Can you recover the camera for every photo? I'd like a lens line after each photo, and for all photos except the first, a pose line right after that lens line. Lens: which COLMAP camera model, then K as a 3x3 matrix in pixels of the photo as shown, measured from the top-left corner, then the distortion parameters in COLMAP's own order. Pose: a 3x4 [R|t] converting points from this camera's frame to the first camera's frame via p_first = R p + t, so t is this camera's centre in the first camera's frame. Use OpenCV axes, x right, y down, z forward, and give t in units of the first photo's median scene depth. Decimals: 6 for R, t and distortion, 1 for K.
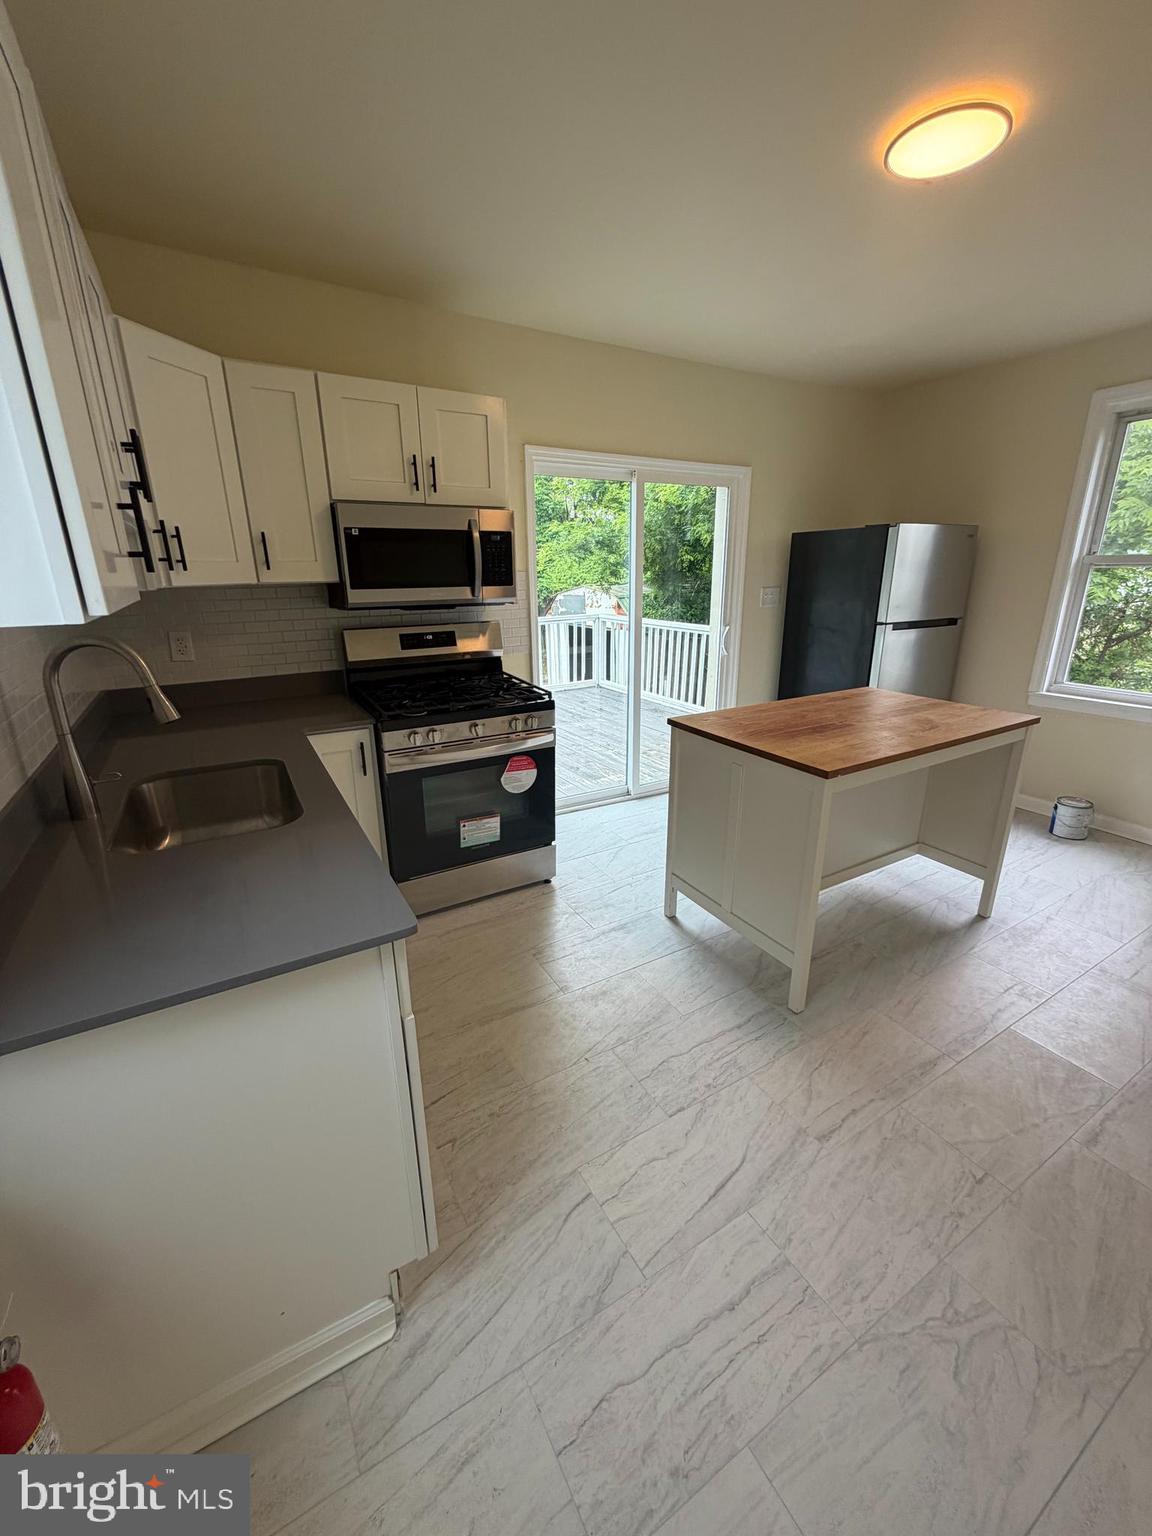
lens RADIAL K [[612.4, 0, 575.5], [0, 612.4, 762.9], [0, 0, 1]] dist [0.000476, -0.000026]
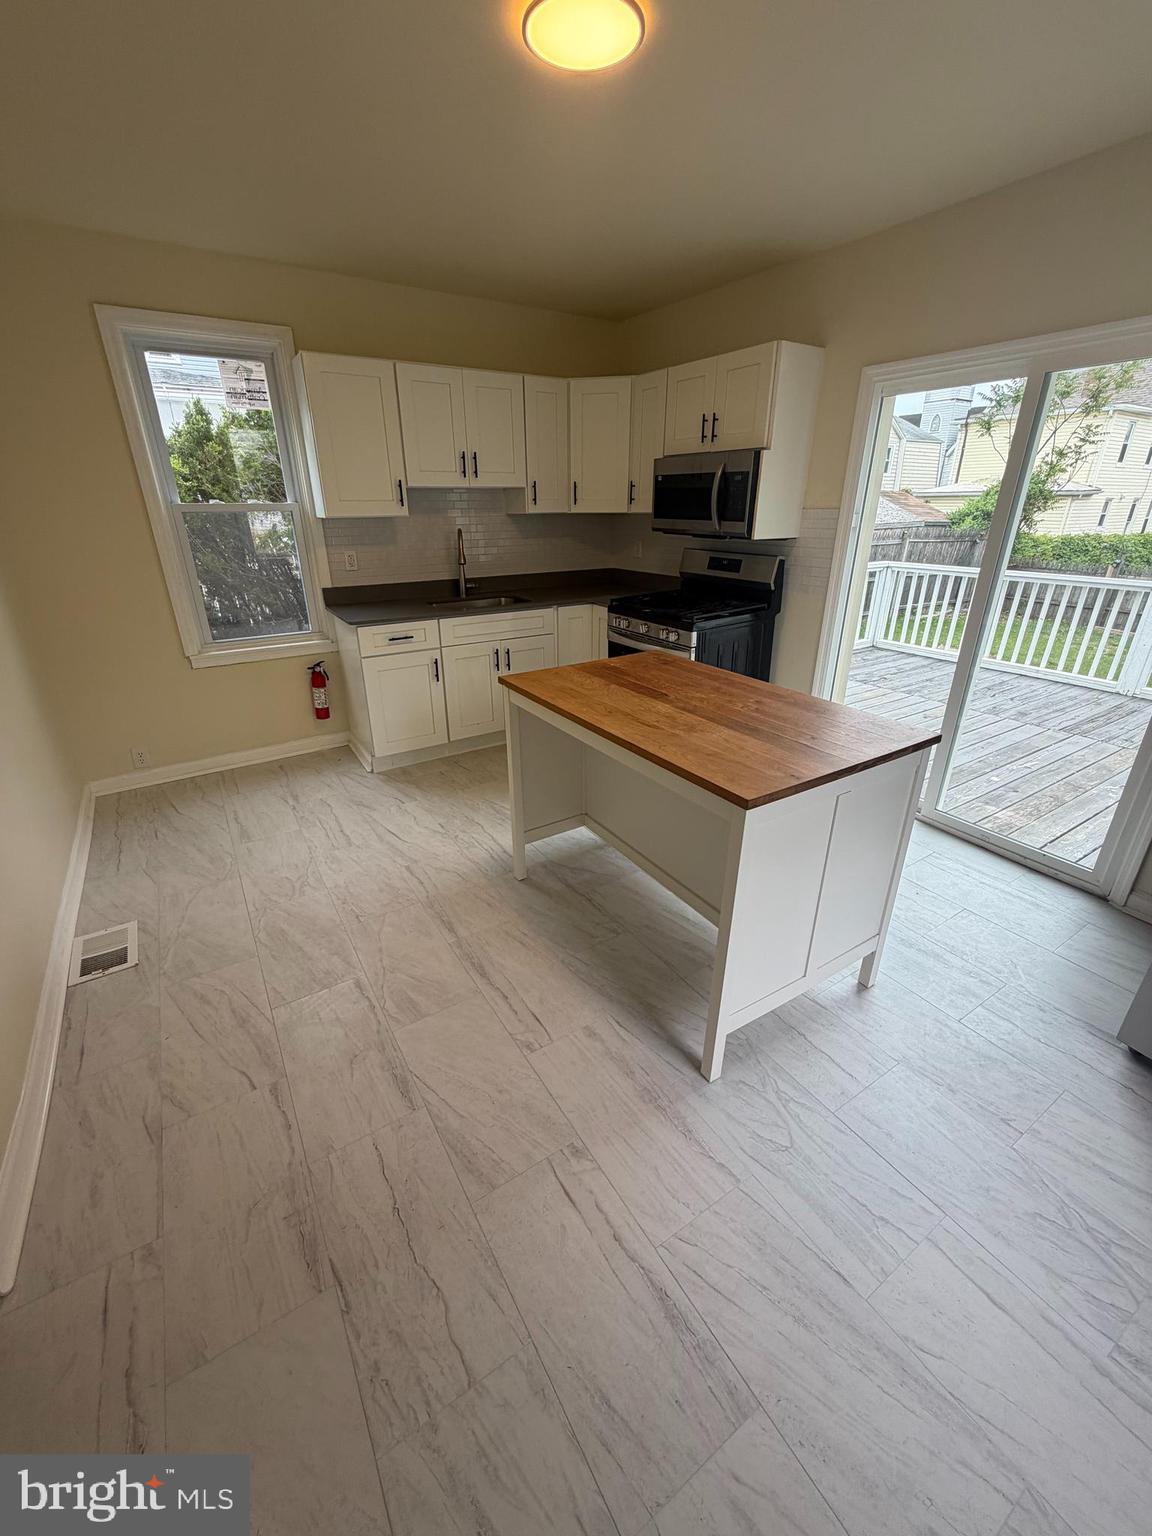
lens RADIAL K [[617.1, 0, 574.8], [0, 617.1, 762.2], [0, 0, 1]] dist [0.000823, 0.000116]
pose [[0.033197, 0.400343, -0.915764, 1.331276], [-0.298769, 0.878347, 0.373154, -0.286662], [0.953748, 0.261214, 0.148769, 0.806791]]
